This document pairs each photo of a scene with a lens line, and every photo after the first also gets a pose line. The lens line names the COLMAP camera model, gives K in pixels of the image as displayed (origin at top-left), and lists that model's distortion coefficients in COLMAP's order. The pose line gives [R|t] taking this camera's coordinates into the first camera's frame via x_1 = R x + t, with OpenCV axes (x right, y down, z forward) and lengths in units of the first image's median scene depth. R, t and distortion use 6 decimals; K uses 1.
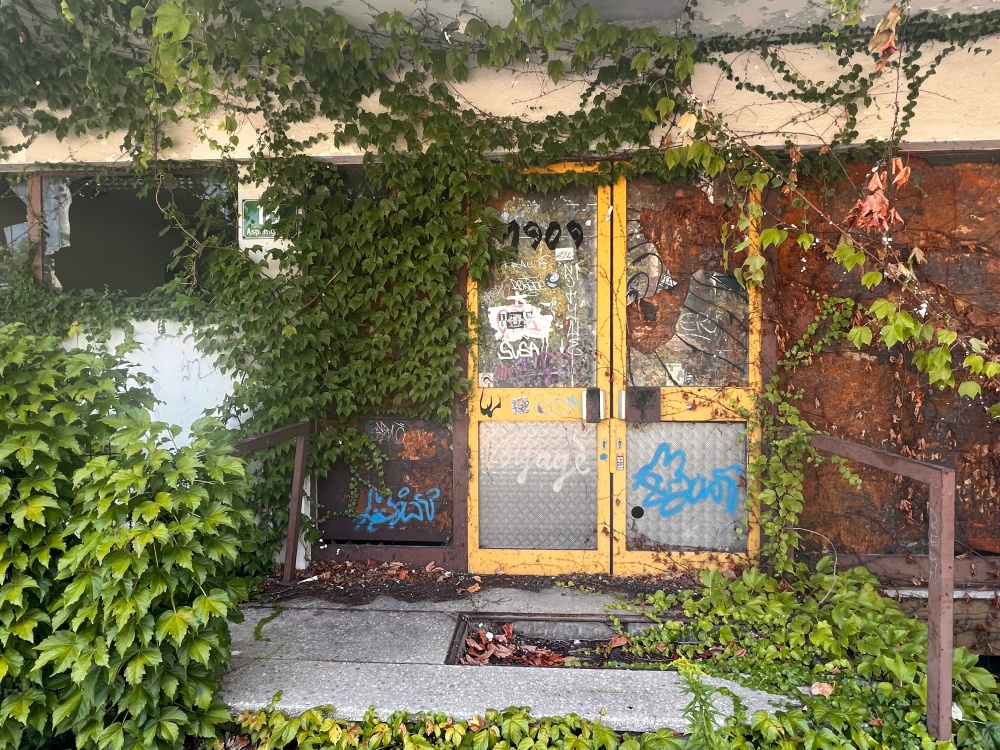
lens RADIAL K [[581.2, 0, 499.9], [0, 581.2, 373.6], [0, 0, 1]] dist [-0.000626, 0.000043]
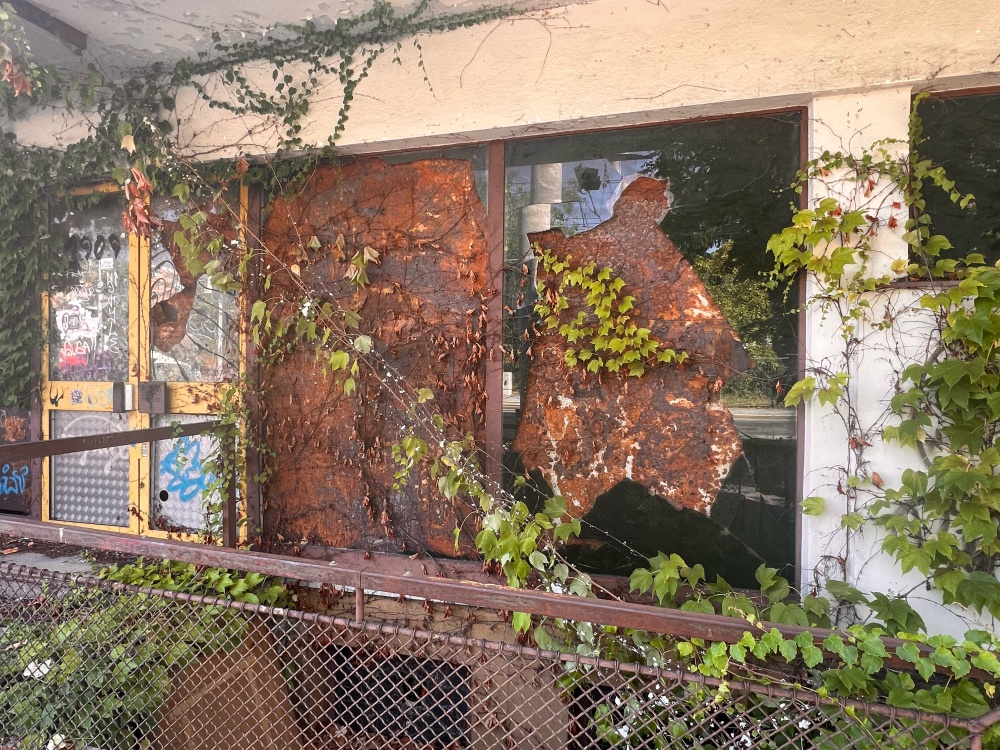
lens RADIAL K [[581.2, 0, 499.2], [0, 581.2, 373.7], [0, 0, 1]] dist [-0.000626, 0.000043]
pose [[0.977765, 0.010574, -0.209439, 1.113870], [-0.012225, 0.999904, -0.006592, 0.007309], [0.209349, 0.009006, 0.977800, 0.055358]]
